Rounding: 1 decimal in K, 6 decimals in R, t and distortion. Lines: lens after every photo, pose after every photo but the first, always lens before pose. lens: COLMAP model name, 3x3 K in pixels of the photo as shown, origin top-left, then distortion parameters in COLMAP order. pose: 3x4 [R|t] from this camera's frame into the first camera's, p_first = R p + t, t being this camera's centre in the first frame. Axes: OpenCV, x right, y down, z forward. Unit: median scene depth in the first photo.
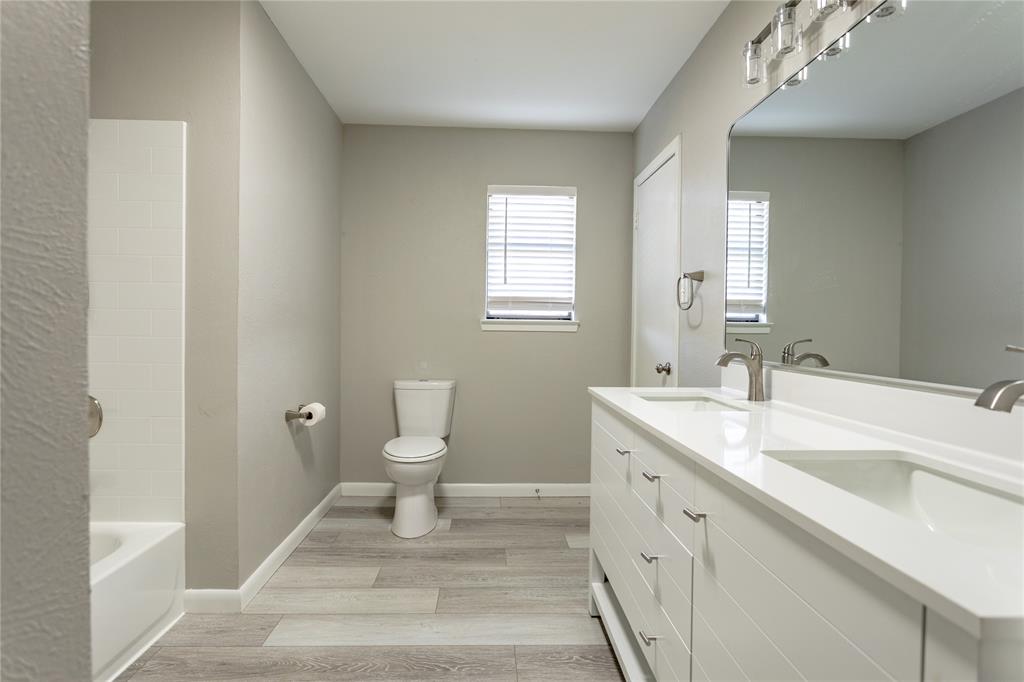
lens RADIAL K [[488.4, 0, 505.9], [0, 488.4, 334.5], [0, 0, 1]] dist [-0.022646, 0.011331]
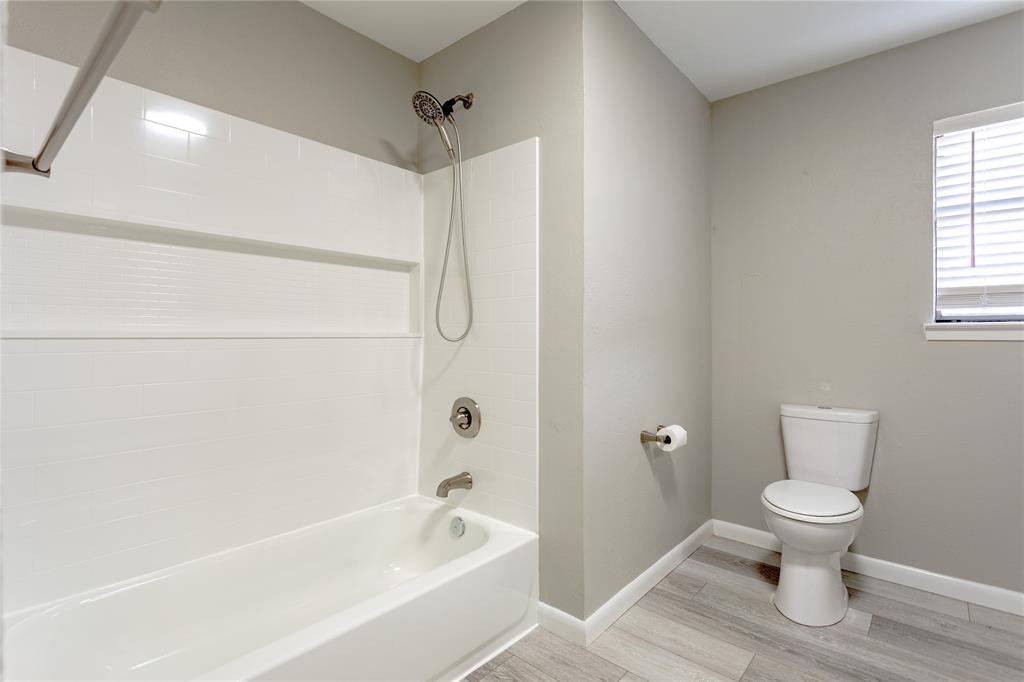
lens RADIAL K [[488.4, 0, 505.9], [0, 488.4, 334.5], [0, 0, 1]] dist [-0.022646, 0.011331]
pose [[0.720169, -0.014009, -0.693657, -0.005707], [-0.000324, 0.999789, -0.020528, -0.002497], [0.693798, 0.015009, 0.720013, 0.153302]]
